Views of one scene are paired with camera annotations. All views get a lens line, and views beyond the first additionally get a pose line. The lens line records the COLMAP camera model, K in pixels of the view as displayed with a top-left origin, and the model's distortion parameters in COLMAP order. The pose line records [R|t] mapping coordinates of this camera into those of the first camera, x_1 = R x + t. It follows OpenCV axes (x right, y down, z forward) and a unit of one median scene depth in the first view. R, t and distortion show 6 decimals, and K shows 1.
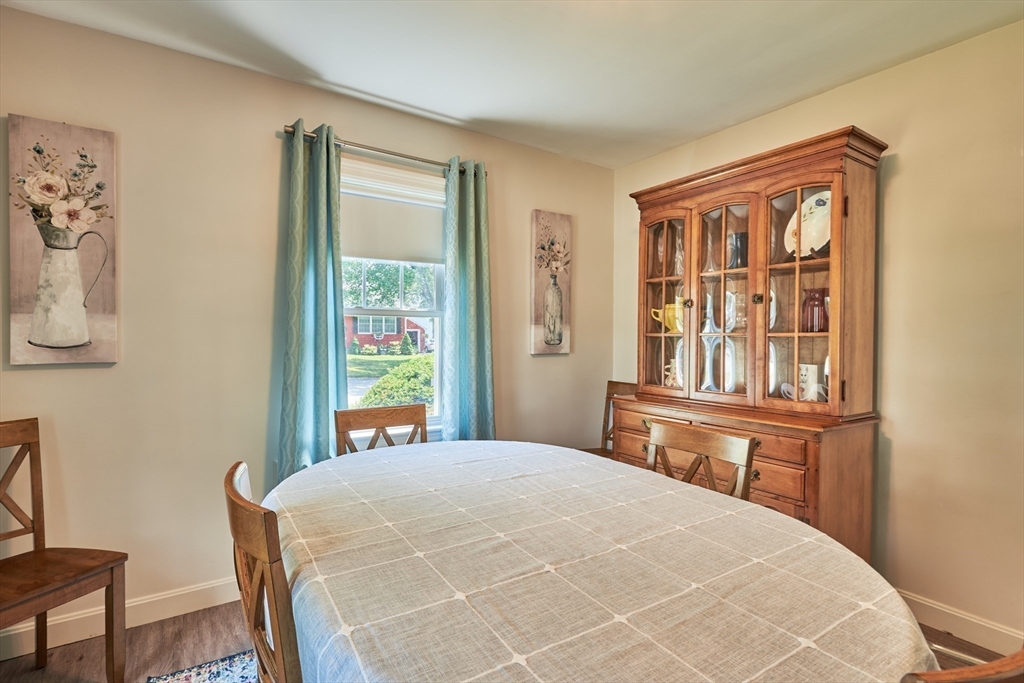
lens RADIAL K [[475.1, 0, 517.1], [0, 475.1, 336.8], [0, 0, 1]] dist [-0.000028, -0.002261]
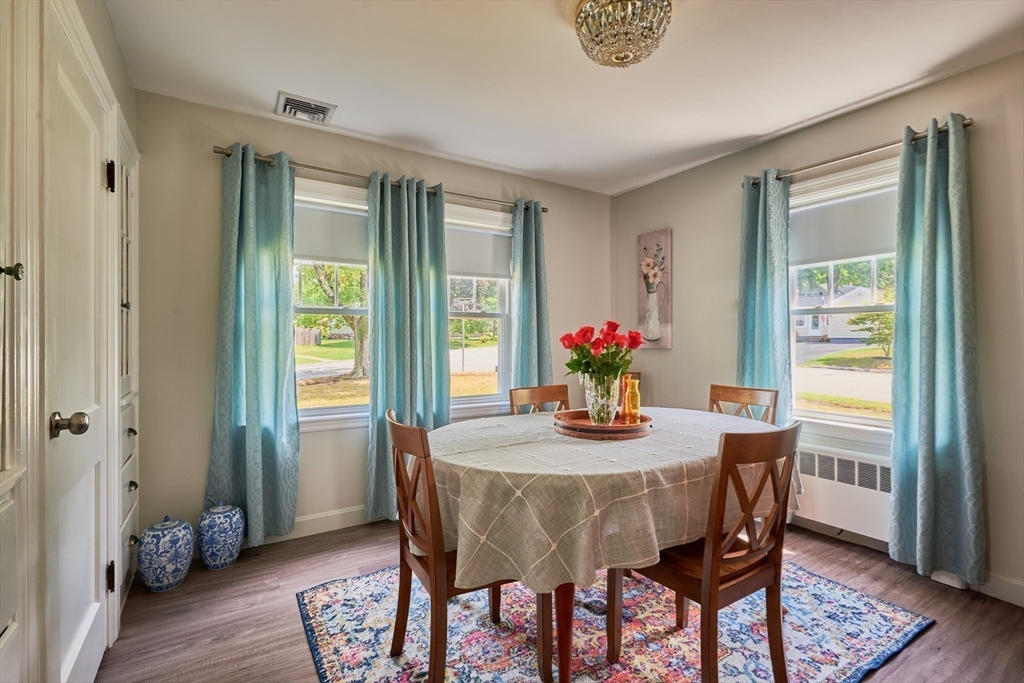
lens RADIAL K [[475.1, 0, 514.3], [0, 475.1, 344.3], [0, 0, 1]] dist [-0.000028, -0.002261]
pose [[-0.021421, -0.001383, -0.999770, 1.113062], [-0.019542, 0.999809, -0.000964, 0.053049], [0.999580, 0.019517, -0.021444, 0.439384]]
